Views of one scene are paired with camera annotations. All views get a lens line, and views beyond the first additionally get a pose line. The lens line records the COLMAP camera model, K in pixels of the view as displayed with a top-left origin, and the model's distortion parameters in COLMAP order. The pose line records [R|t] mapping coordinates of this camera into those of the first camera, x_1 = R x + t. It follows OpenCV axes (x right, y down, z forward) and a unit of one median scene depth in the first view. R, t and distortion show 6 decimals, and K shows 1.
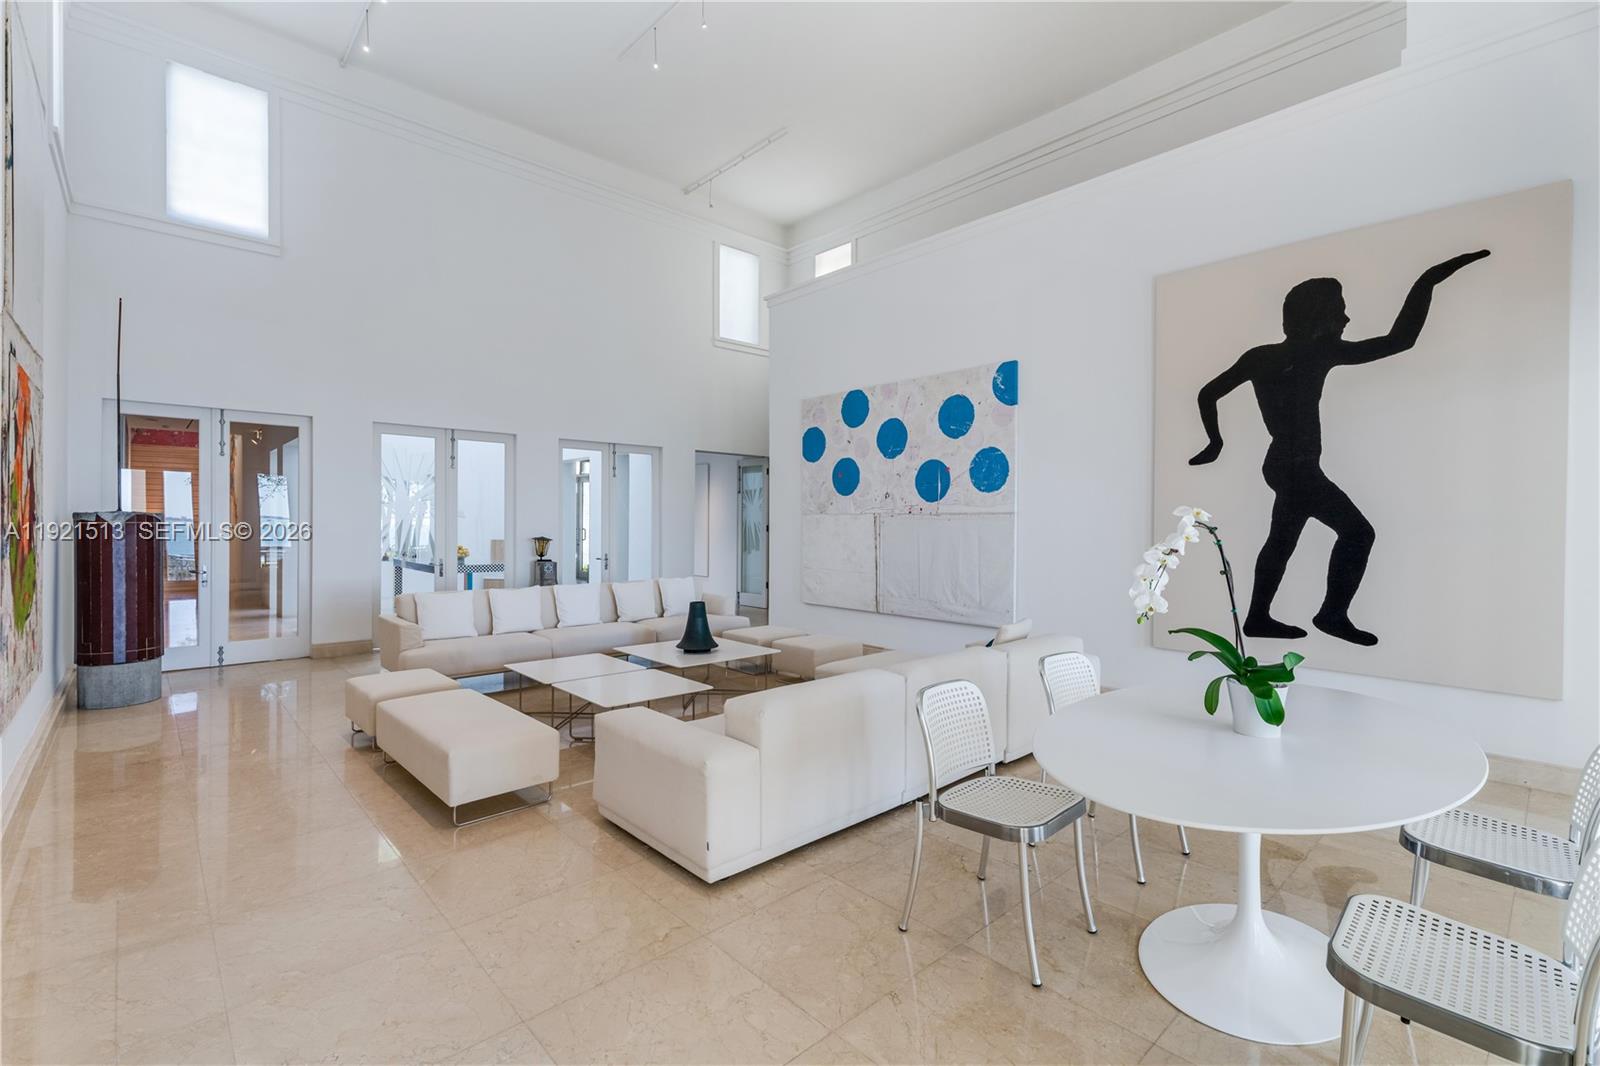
lens RADIAL K [[713.3, 0, 796.7], [0, 713.3, 533.5], [0, 0, 1]] dist [0.002624, -0.001306]
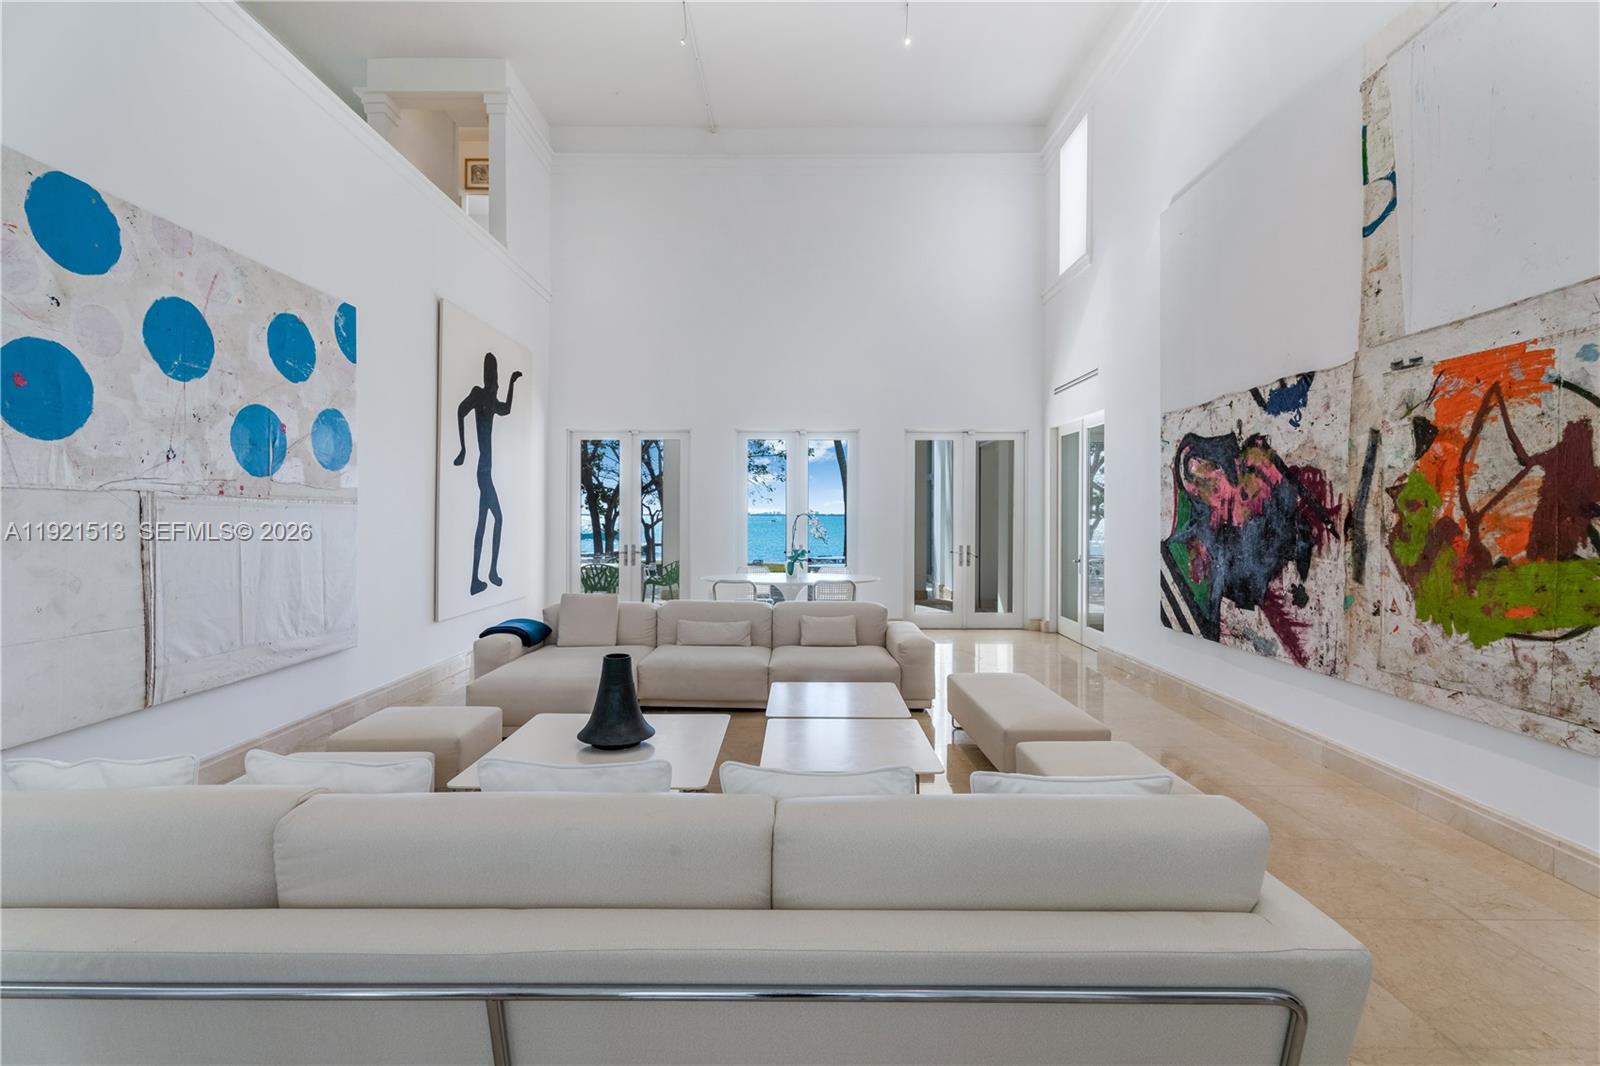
lens RADIAL K [[713.3, 0, 793.3], [0, 713.3, 513.6], [0, 0, 1]] dist [0.002624, -0.001306]
pose [[-0.728897, -0.006643, 0.684591, -0.552627], [0.001652, 0.999933, 0.011462, -0.020076], [-0.684621, 0.009486, -0.728837, 1.159775]]
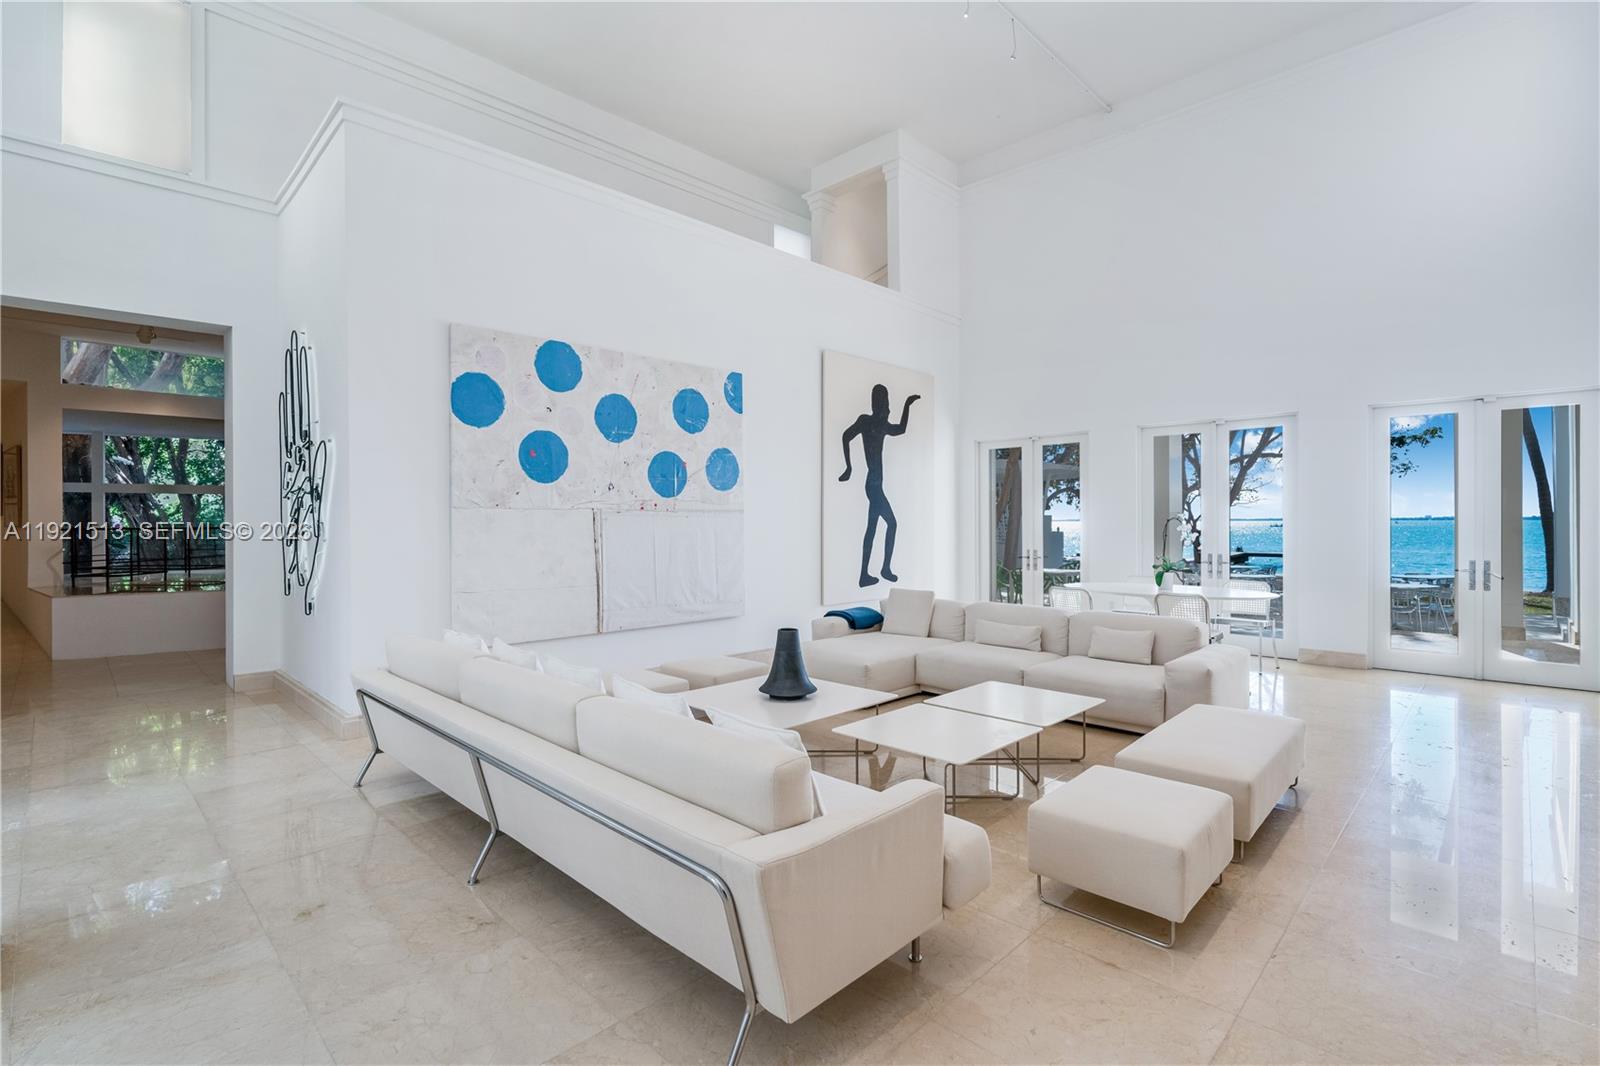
lens RADIAL K [[738.0, 0, 799.8], [0, 738.0, 524.6], [0, 0, 1]] dist [-0.018947, 0.000315]
pose [[-0.046389, -0.011076, 0.998862, -0.790968], [0.016548, 0.999793, 0.011855, -0.017931], [-0.998786, 0.017079, -0.046197, 0.898372]]
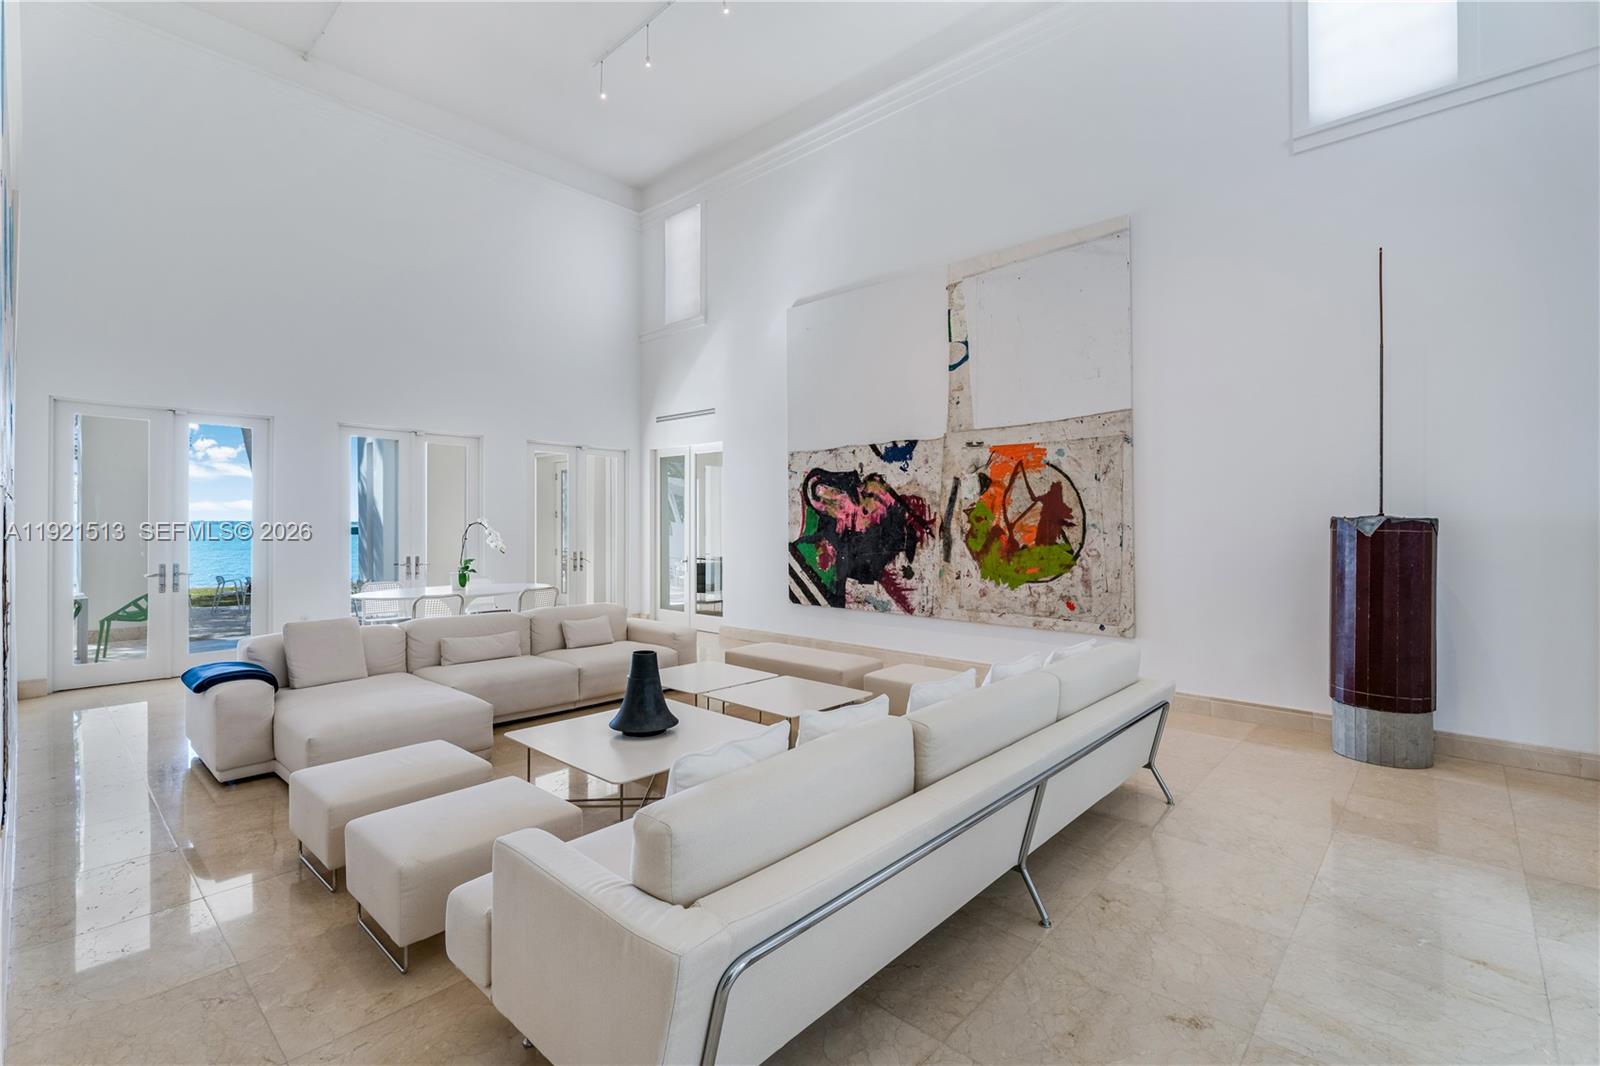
lens RADIAL K [[713.3, 0, 801.5], [0, 713.3, 511.5], [0, 0, 1]] dist [0.002624, -0.001306]
pose [[-0.997128, -0.011278, -0.074887, -0.135439], [-0.010766, 0.999916, -0.007246, -0.020177], [0.074962, -0.006419, -0.997166, 1.497031]]
